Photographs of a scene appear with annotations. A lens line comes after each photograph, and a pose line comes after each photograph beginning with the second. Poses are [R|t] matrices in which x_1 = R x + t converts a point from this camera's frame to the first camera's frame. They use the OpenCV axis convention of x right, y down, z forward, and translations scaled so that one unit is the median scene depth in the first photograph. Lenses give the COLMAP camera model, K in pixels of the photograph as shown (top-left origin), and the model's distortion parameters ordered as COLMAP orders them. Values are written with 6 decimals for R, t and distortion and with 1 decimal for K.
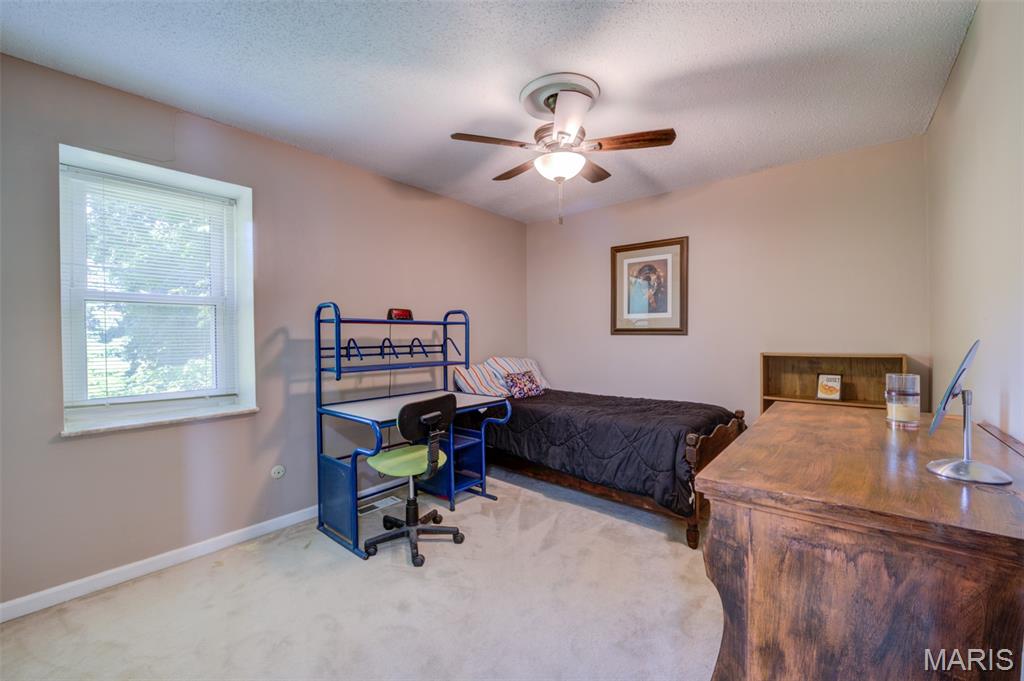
lens RADIAL K [[412.6, 0, 512.0], [0, 412.6, 340.5], [0, 0, 1]] dist [-0.001934, -0.000106]
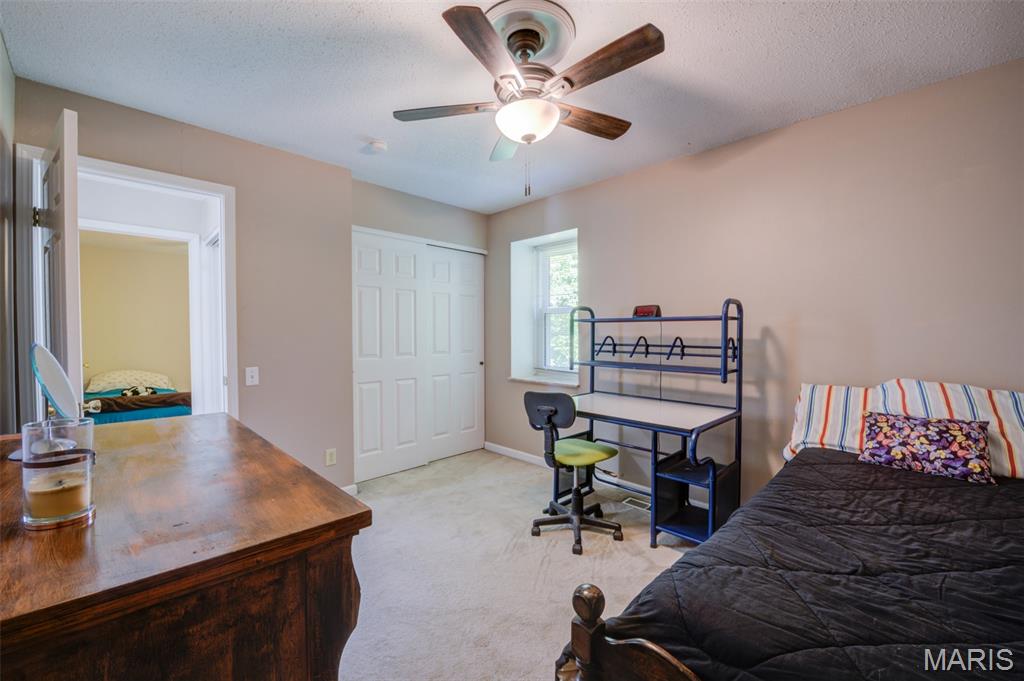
lens RADIAL K [[412.6, 0, 512.0], [0, 412.6, 340.5], [0, 0, 1]] dist [-0.001934, -0.000106]
pose [[-0.078015, 0.022758, -0.996692, 0.678576], [-0.020736, 0.999486, 0.024445, -0.013258], [0.996737, 0.022574, -0.077503, 0.759256]]
